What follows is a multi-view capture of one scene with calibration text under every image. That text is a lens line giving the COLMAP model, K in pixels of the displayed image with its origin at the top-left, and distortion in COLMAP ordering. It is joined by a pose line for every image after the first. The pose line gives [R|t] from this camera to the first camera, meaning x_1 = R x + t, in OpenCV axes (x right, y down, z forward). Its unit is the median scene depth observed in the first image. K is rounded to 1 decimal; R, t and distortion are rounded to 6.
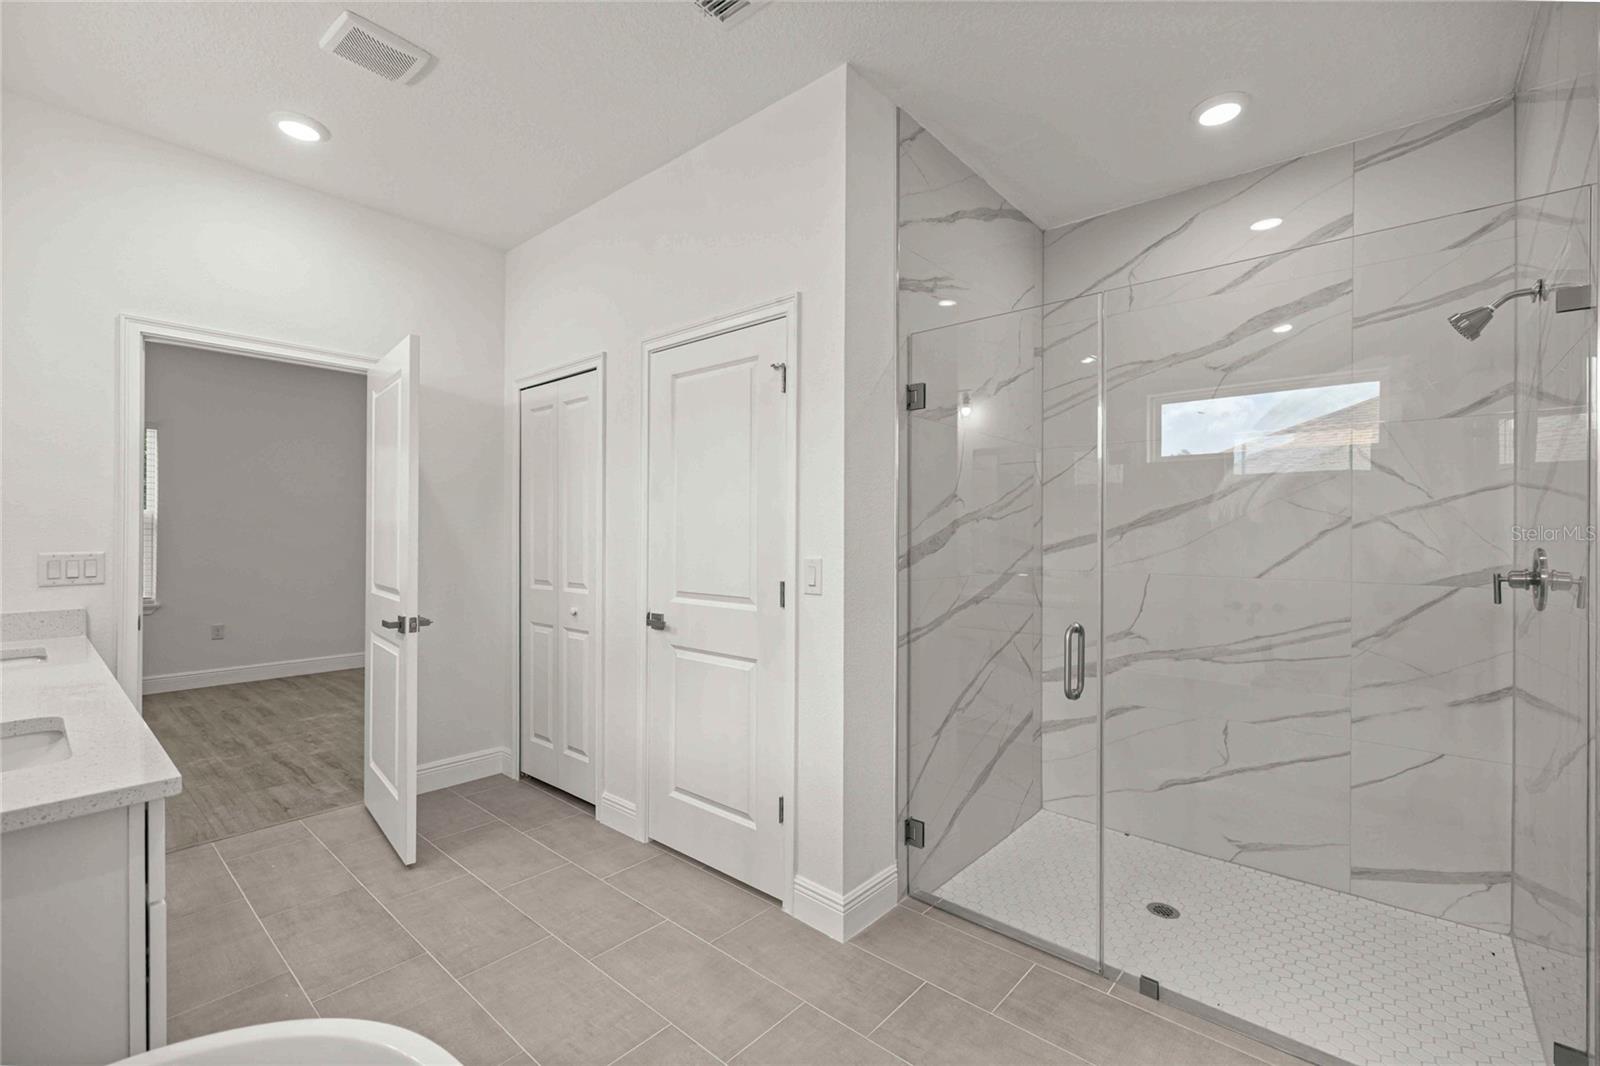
lens RADIAL K [[676.8, 0, 802.5], [0, 676.8, 537.7], [0, 0, 1]] dist [0.001453, -0.001012]
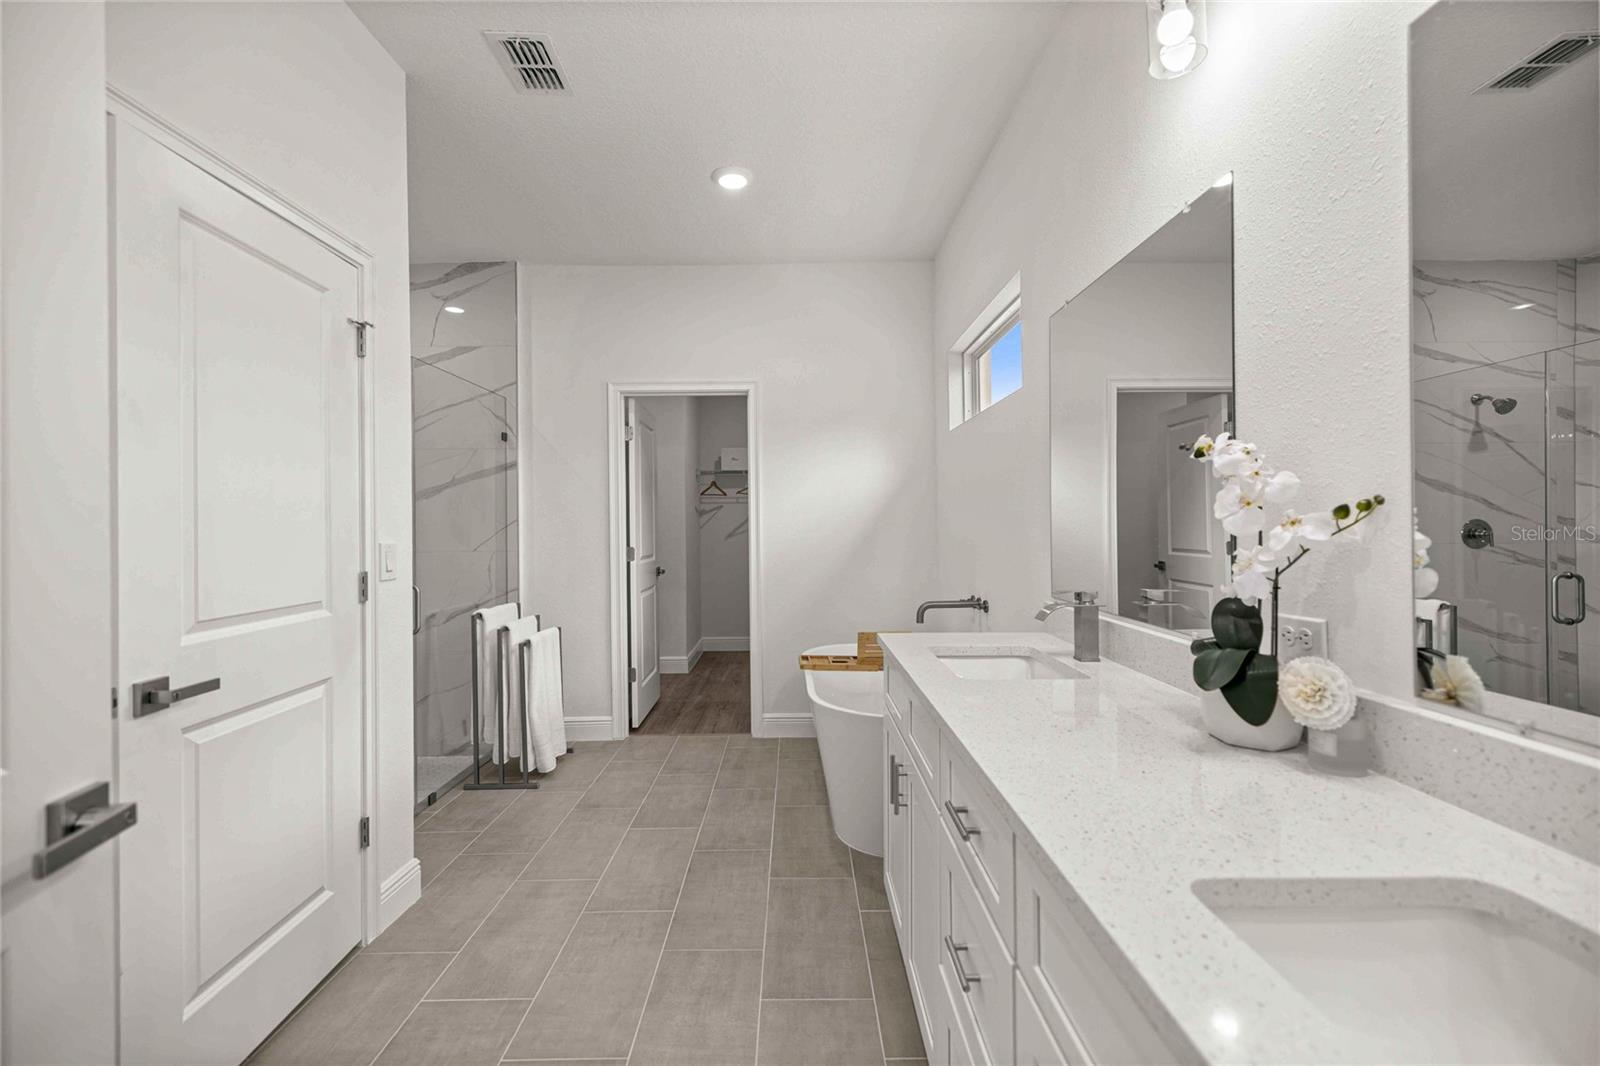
lens RADIAL K [[676.8, 0, 798.7], [0, 676.8, 527.1], [0, 0, 1]] dist [0.001453, -0.001012]
pose [[-0.655598, -0.005092, 0.755093, -0.952972], [0.006583, 0.999901, 0.012459, -0.000211], [-0.755082, 0.013139, -0.655499, 1.032944]]
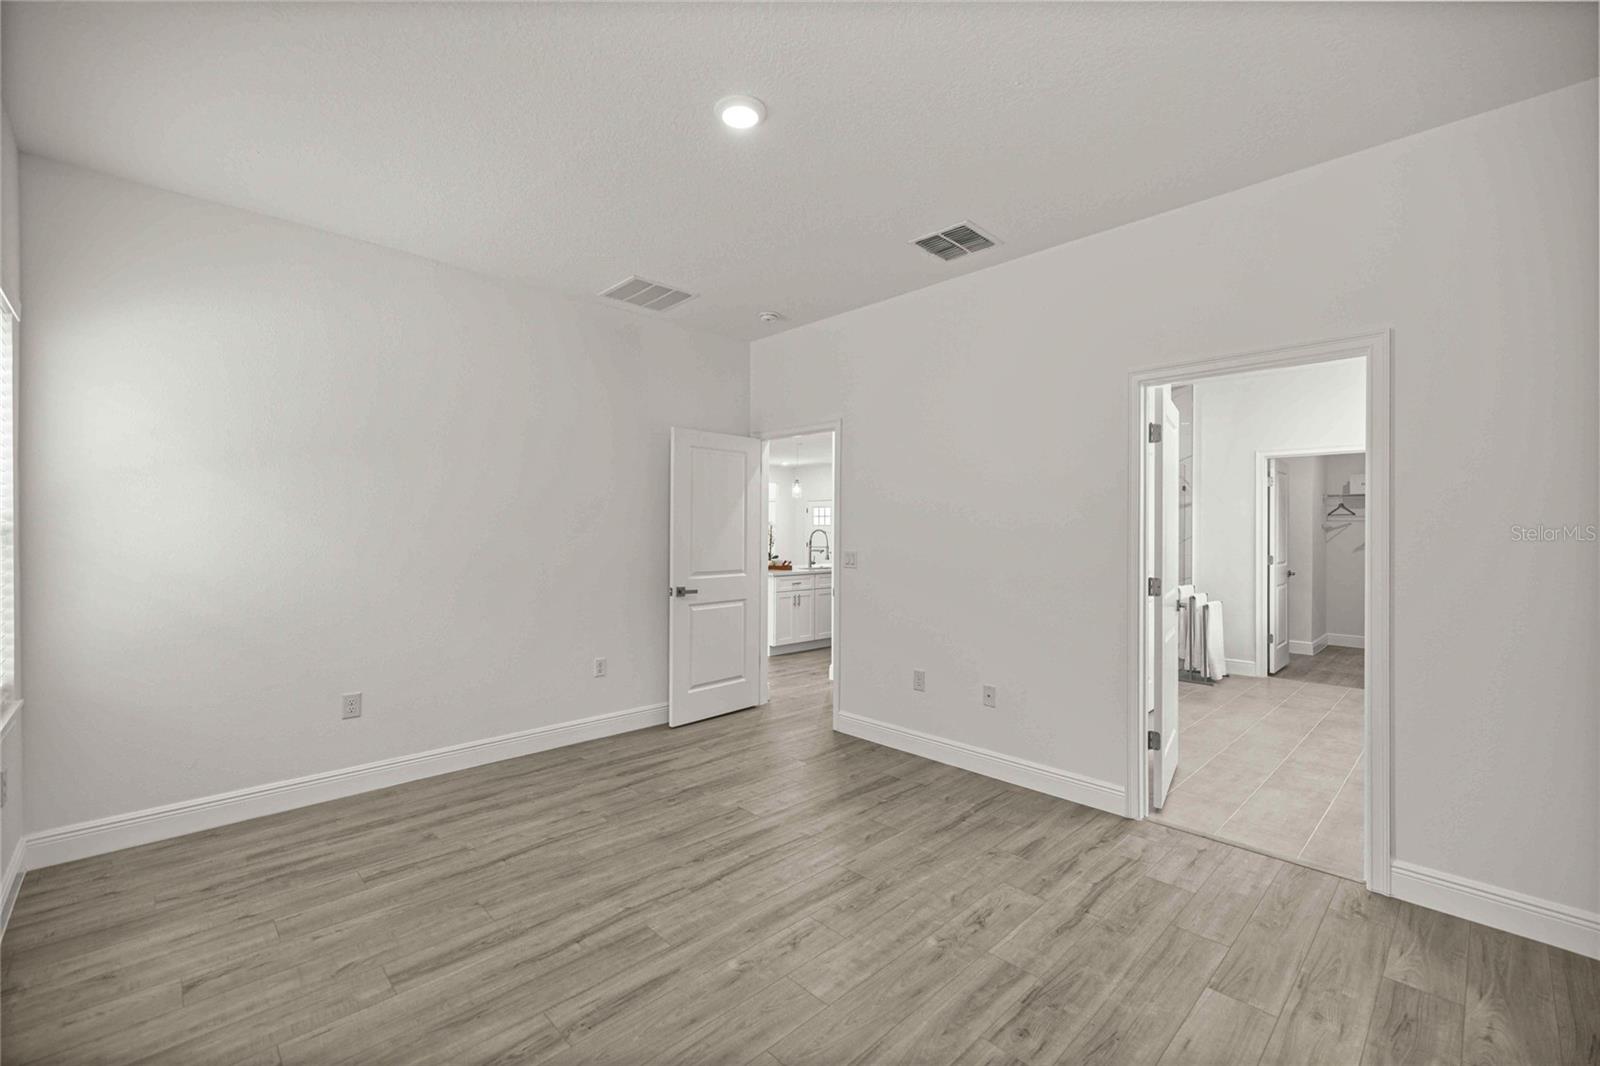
lens RADIAL K [[676.8, 0, 792.1], [0, 676.8, 530.2], [0, 0, 1]] dist [0.001453, -0.001012]
pose [[0.093435, -0.006162, 0.995606, -2.075652], [-0.001828, 0.999978, 0.006361, -0.039112], [-0.995624, -0.002415, 0.093422, 1.772026]]
